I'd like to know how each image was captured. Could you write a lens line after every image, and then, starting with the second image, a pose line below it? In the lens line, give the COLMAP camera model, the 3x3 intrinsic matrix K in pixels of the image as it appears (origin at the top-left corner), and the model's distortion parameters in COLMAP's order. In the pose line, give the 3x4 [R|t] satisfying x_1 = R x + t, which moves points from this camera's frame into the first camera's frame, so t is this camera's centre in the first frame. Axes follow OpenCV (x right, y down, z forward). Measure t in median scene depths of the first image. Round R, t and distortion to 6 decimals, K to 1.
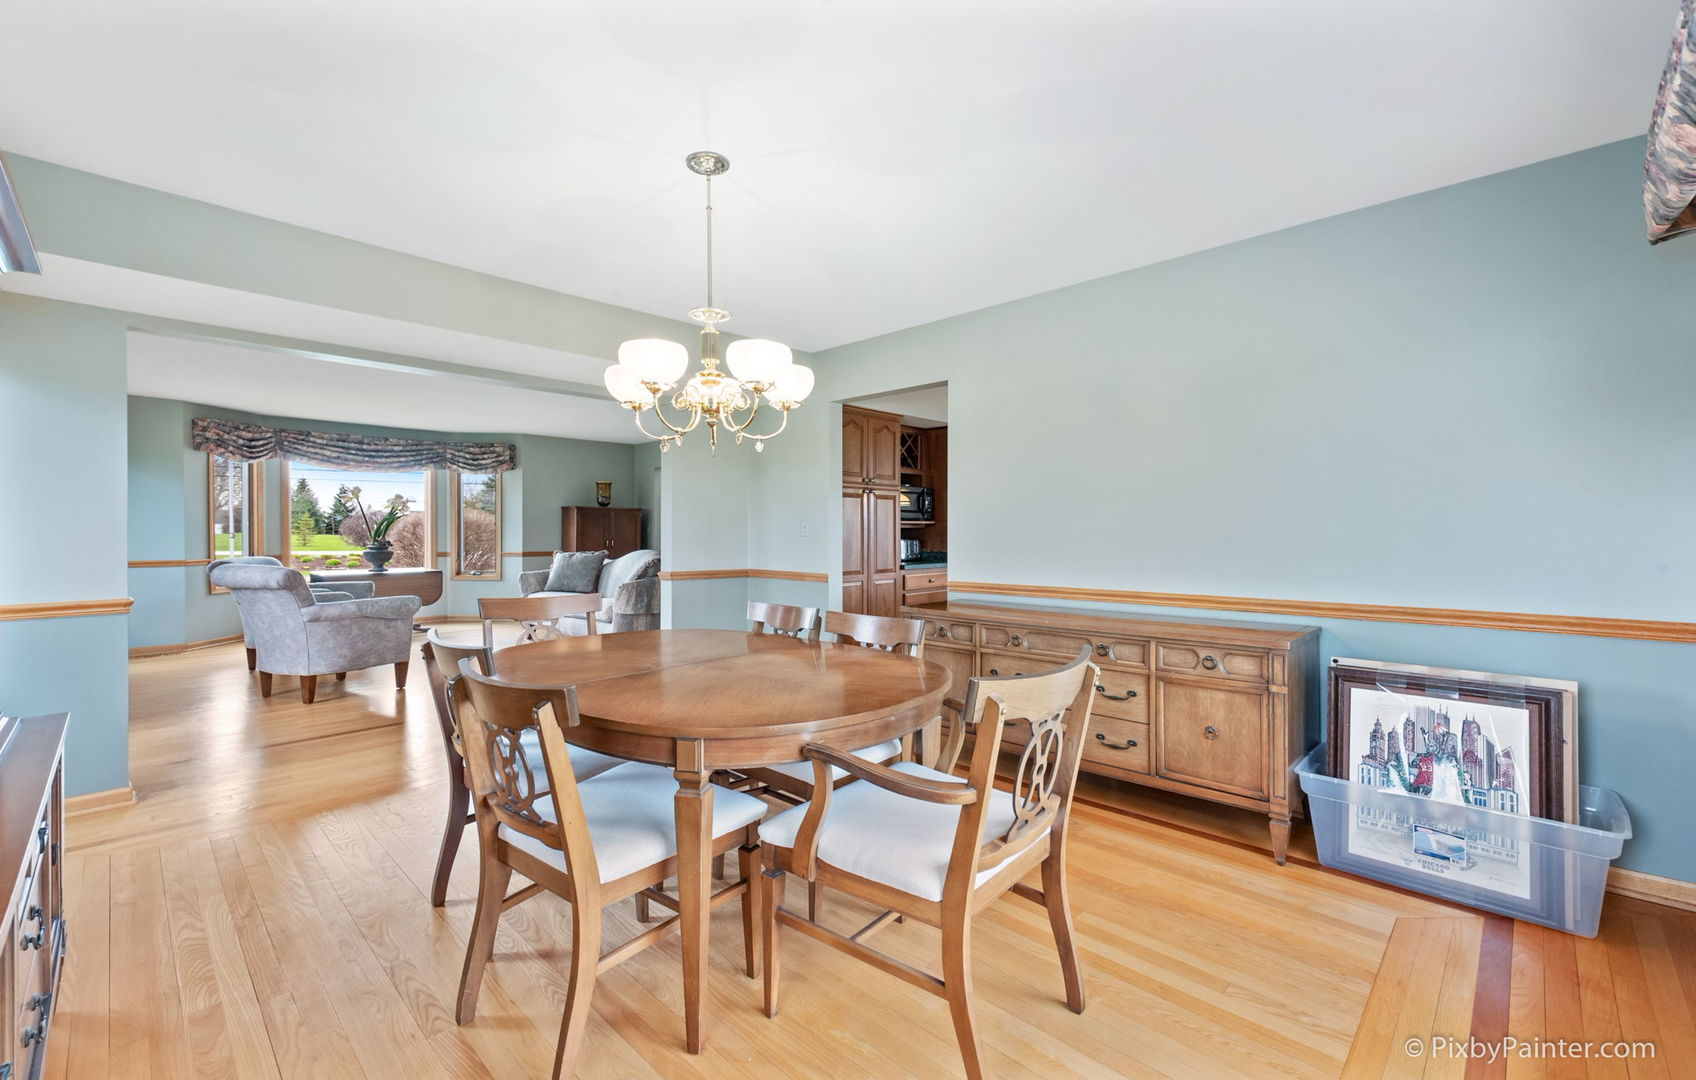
lens RADIAL K [[696.7, 0, 846.0], [0, 696.7, 533.2], [0, 0, 1]] dist [0.003447, -0.000240]
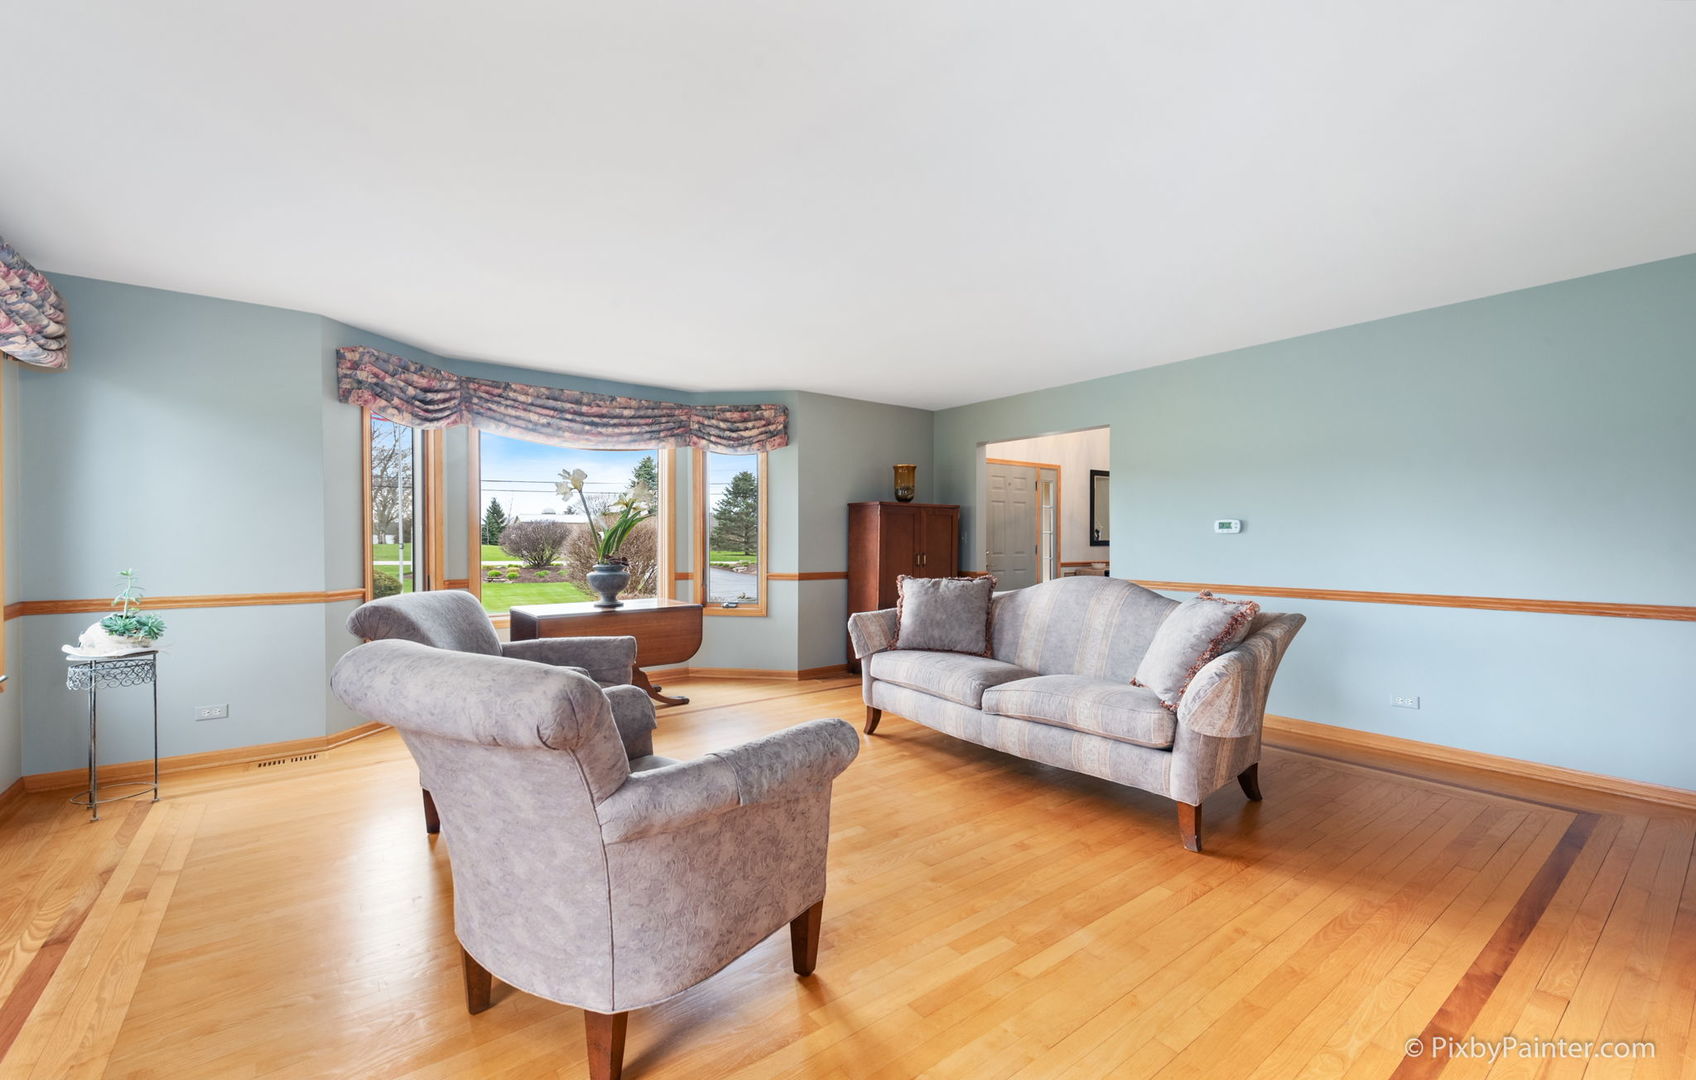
lens RADIAL K [[696.7, 0, 847.3], [0, 696.7, 540.7], [0, 0, 1]] dist [0.003447, -0.000240]
pose [[0.988355, -0.001813, -0.152153, -0.372979], [0.001345, 0.999994, -0.003179, -0.001268], [0.152158, 0.002937, 0.988352, 0.428111]]
